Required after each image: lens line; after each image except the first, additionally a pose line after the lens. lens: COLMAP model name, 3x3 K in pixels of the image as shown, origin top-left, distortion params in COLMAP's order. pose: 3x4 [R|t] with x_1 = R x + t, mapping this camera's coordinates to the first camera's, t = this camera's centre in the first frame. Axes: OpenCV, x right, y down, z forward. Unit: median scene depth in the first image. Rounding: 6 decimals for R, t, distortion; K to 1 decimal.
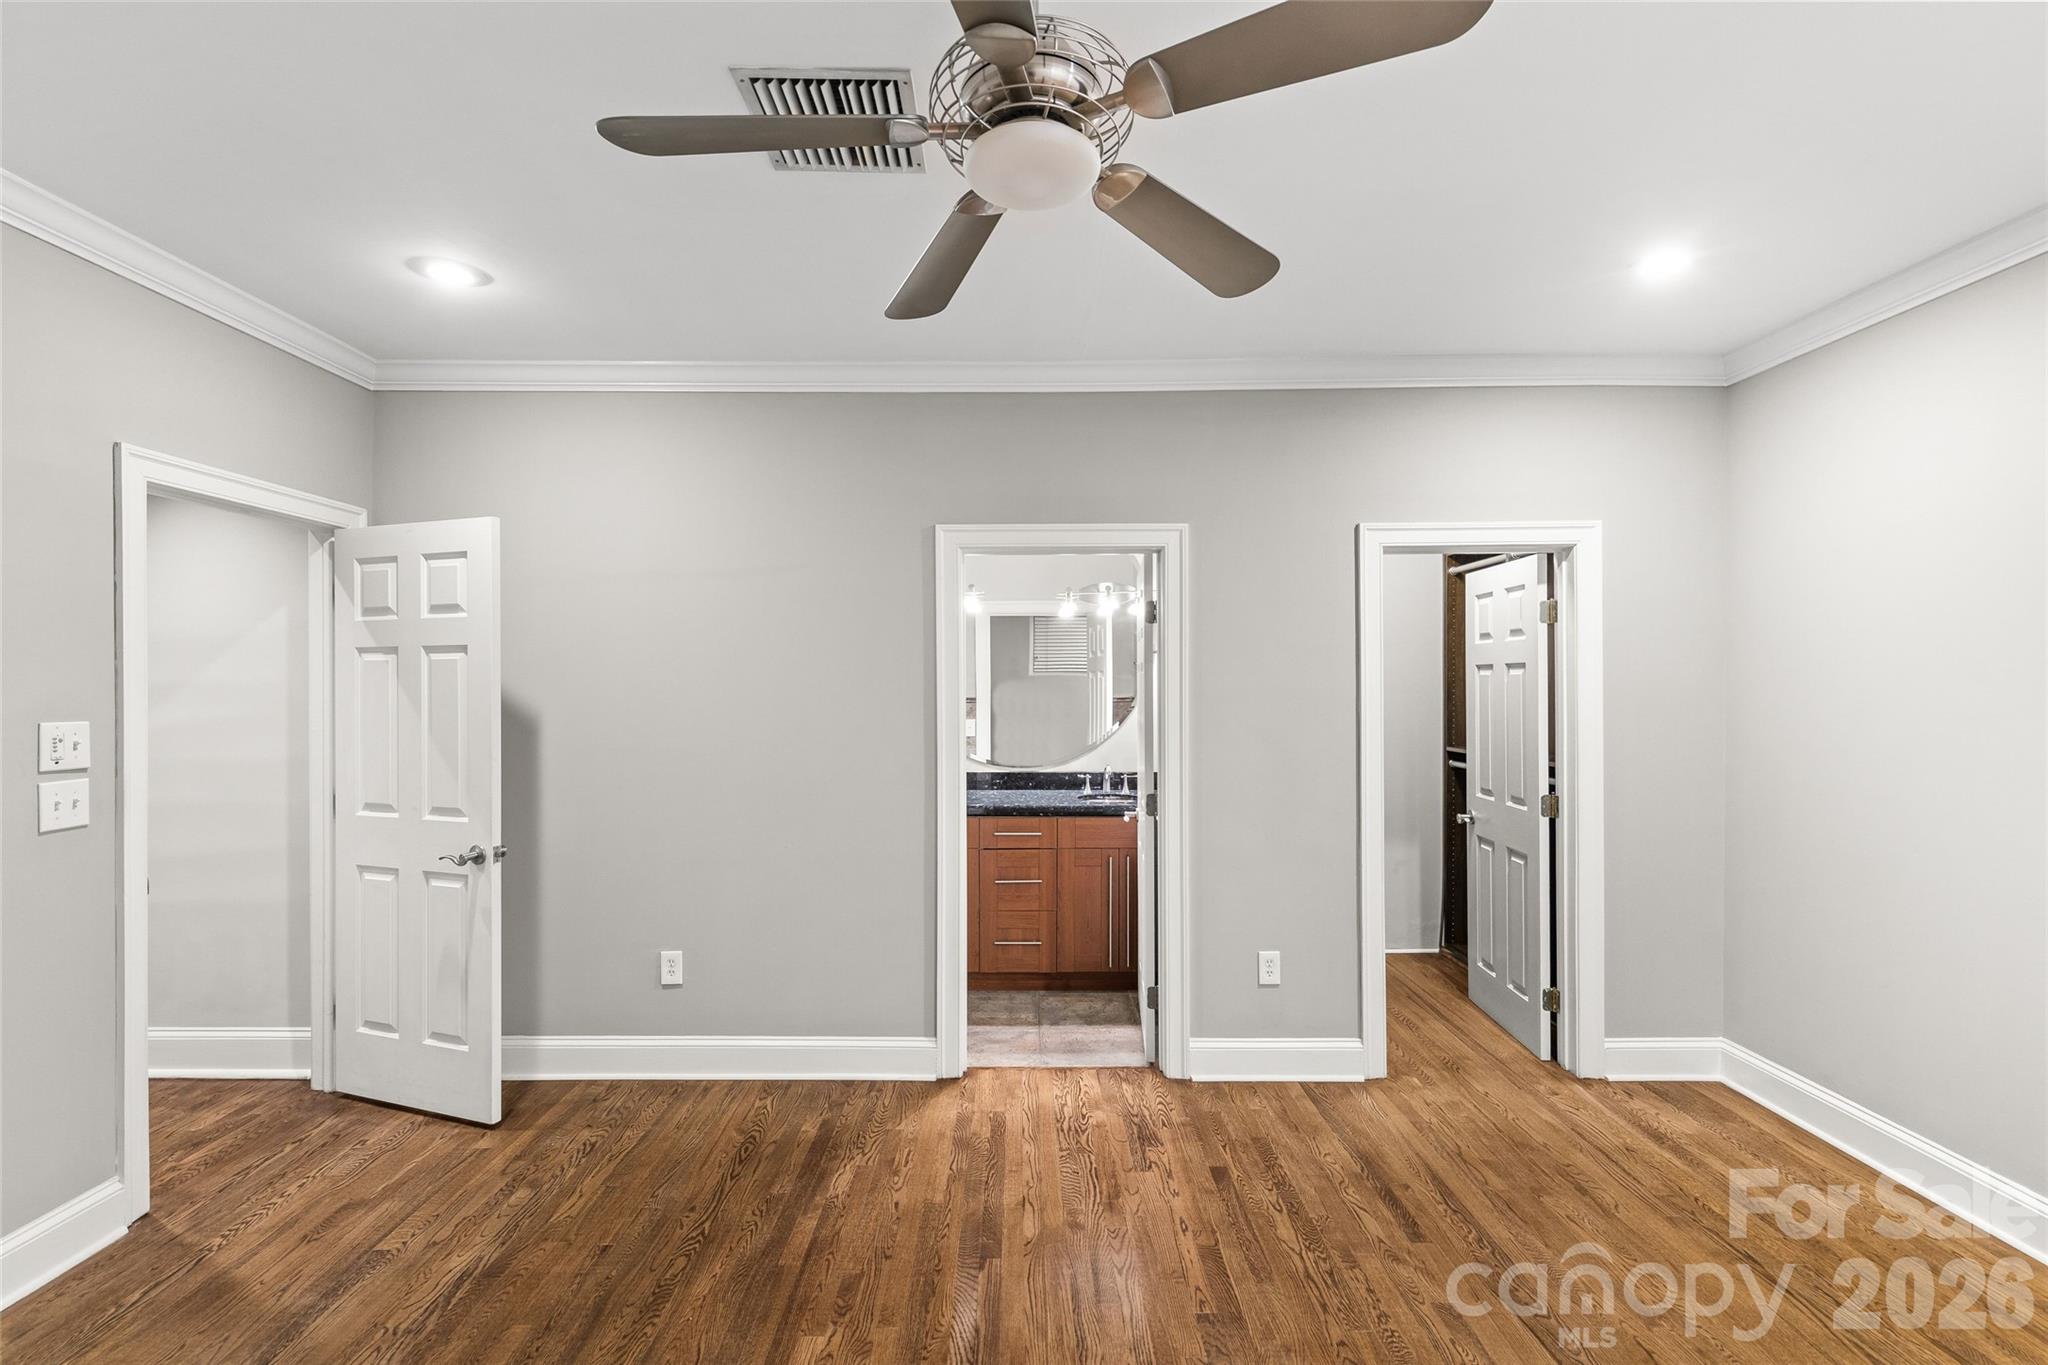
lens RADIAL K [[918.7, 0, 1024.0], [0, 918.7, 682.5], [0, 0, 1]] dist [0.000453, 0.000077]
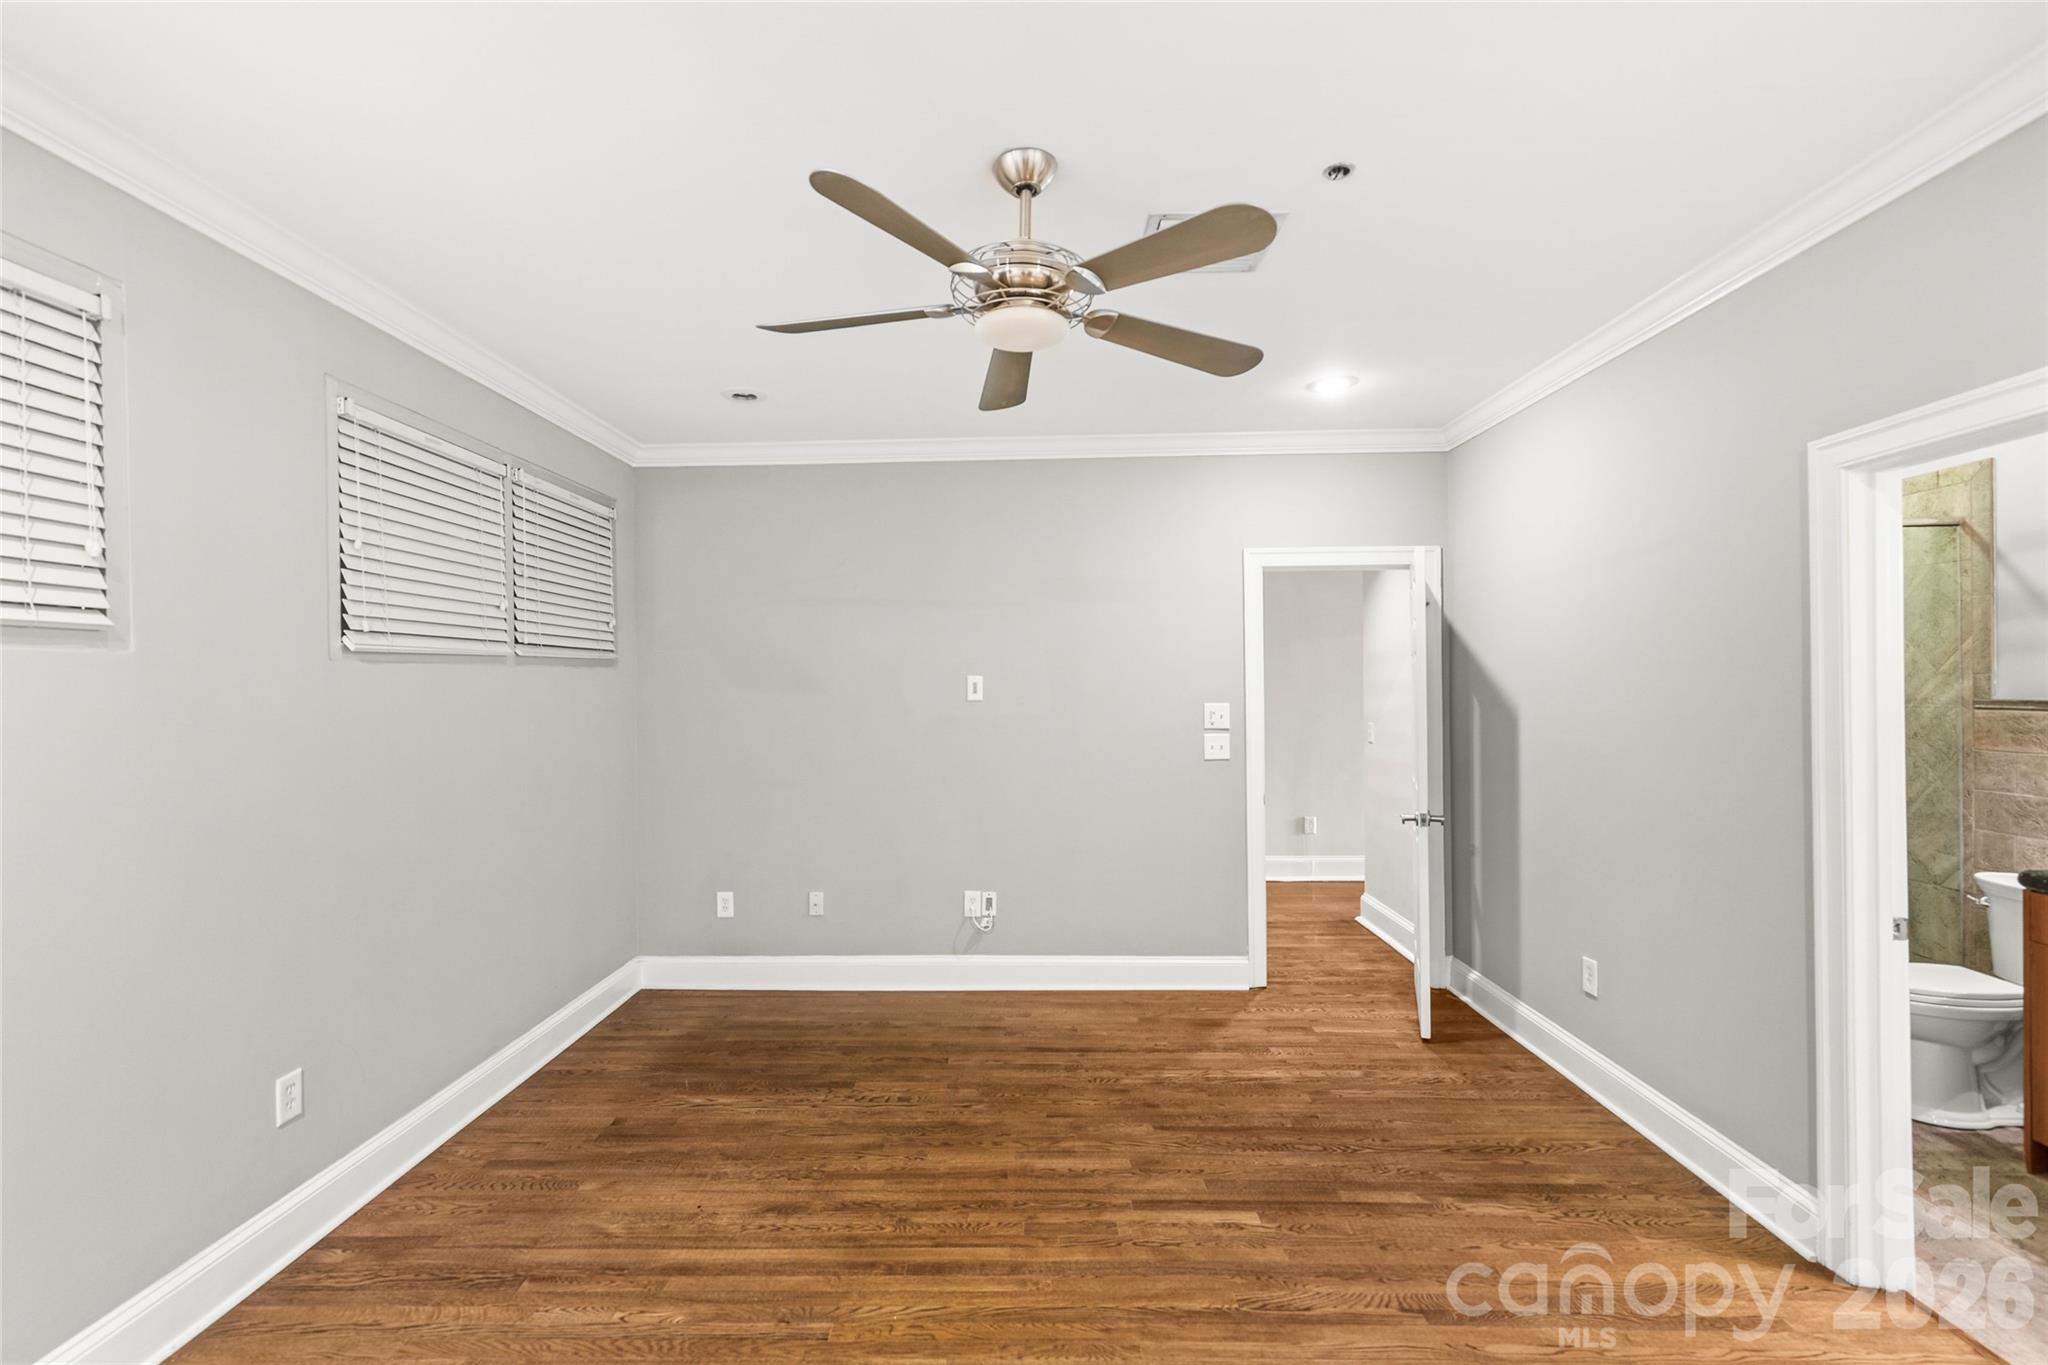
lens RADIAL K [[935.9, 0, 1003.8], [0, 935.9, 687.6], [0, 0, 1]] dist [0.000856, 0.000502]
pose [[-0.037581, 0.003948, -0.999286, 0.753270], [0.011851, 0.999924, 0.003505, -0.001346], [0.999223, -0.011711, -0.037625, 0.526279]]
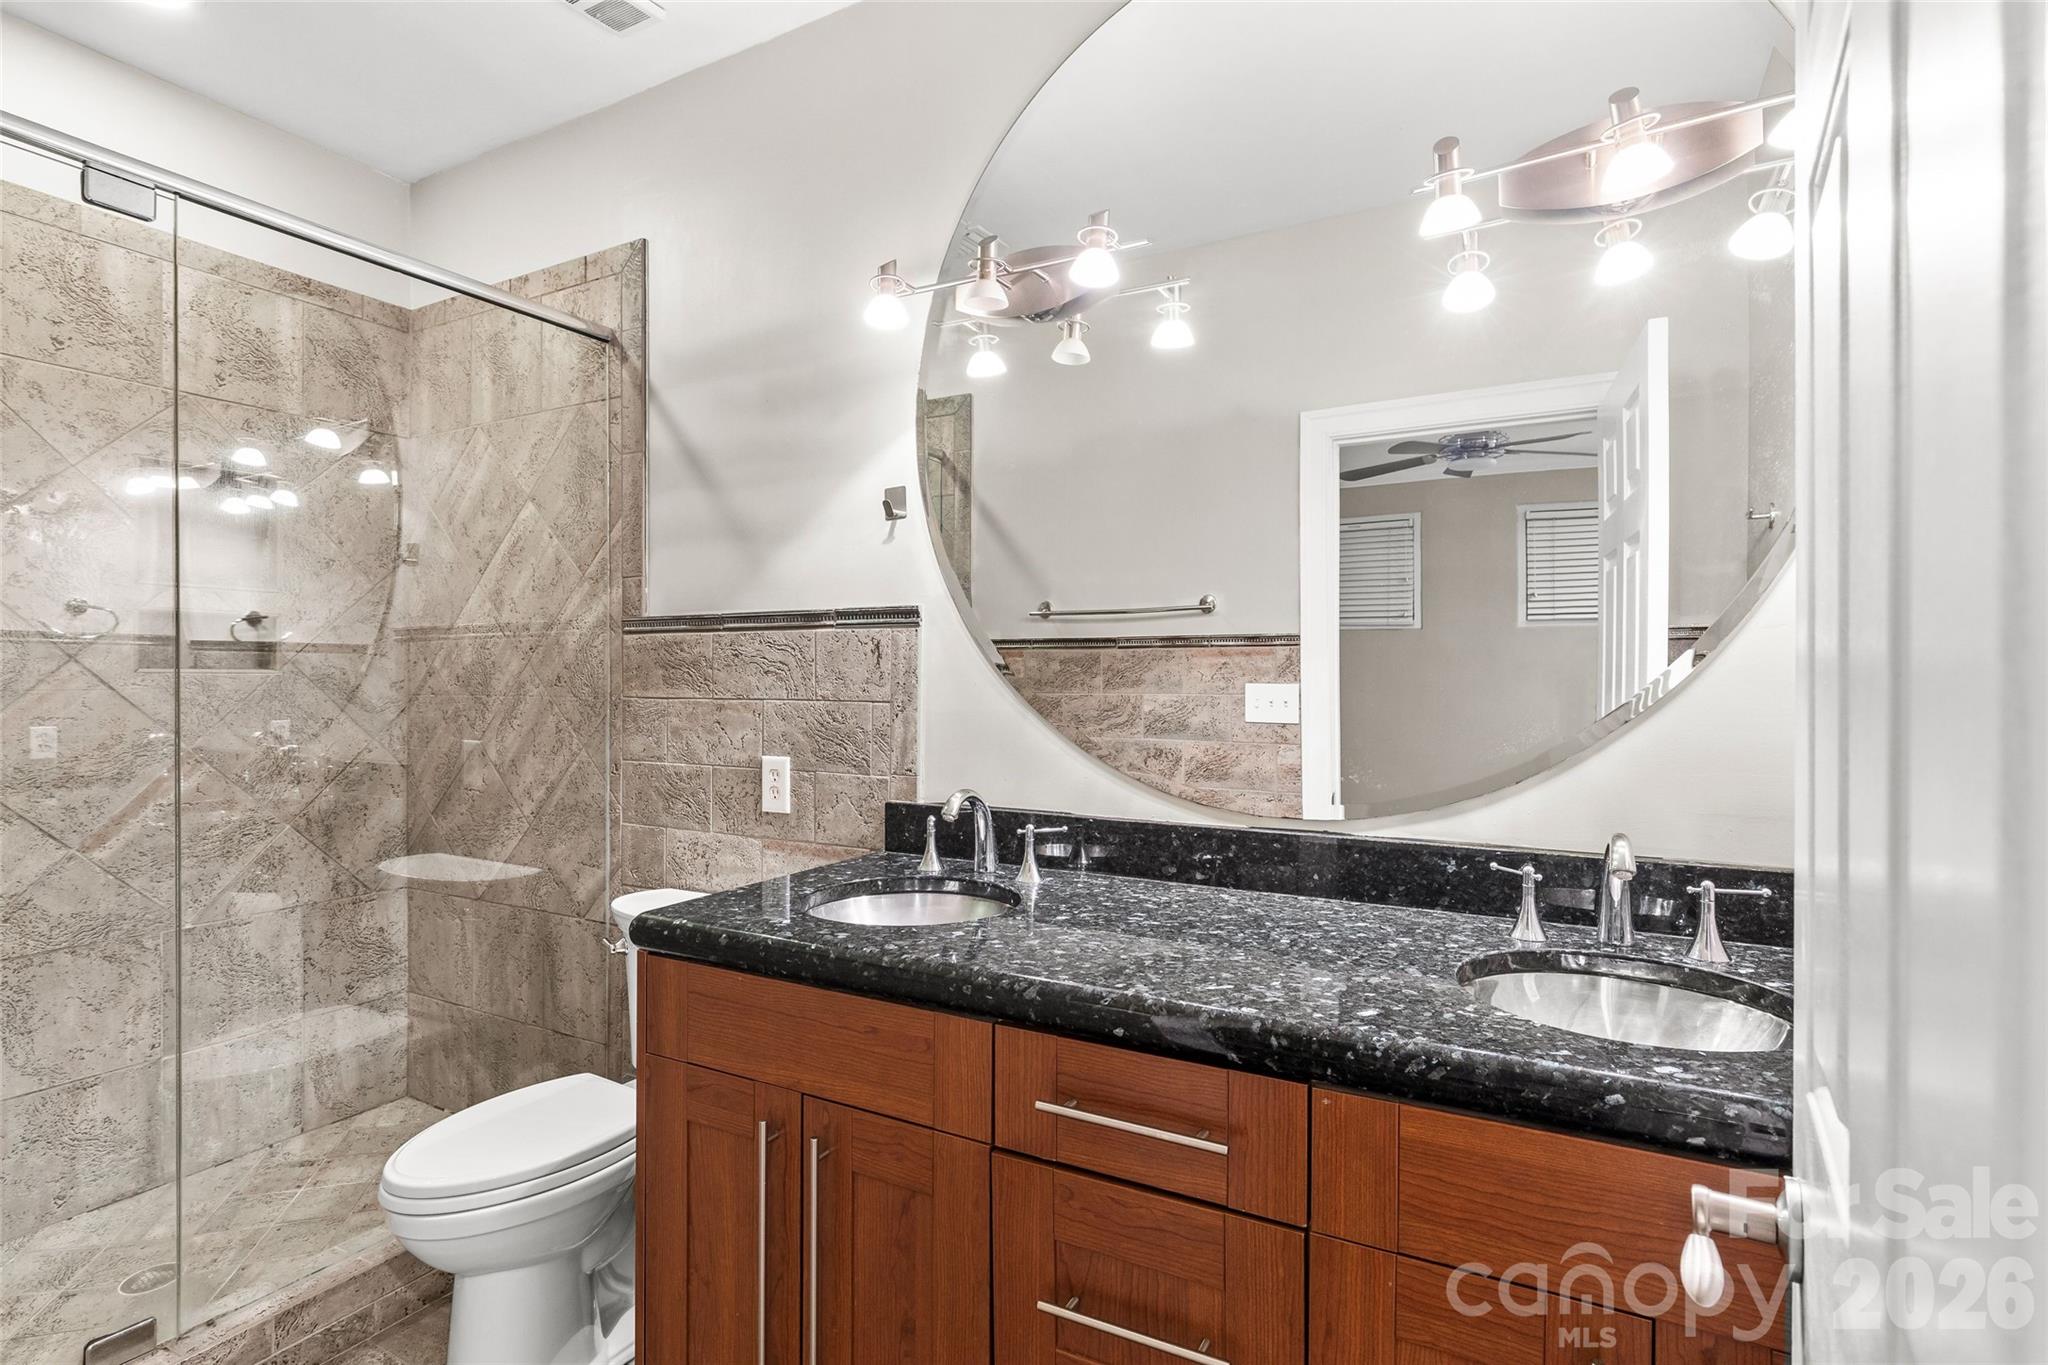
lens RADIAL K [[1006.5, 0, 1024.0], [0, 1006.5, 682.5], [0, 0, 1]] dist [0.000895, 0.000185]
pose [[0.876071, 0.004628, -0.482159, 0.141450], [-0.002496, 0.999984, 0.005063, 0.086104], [0.482175, -0.003232, 0.876069, 1.213652]]
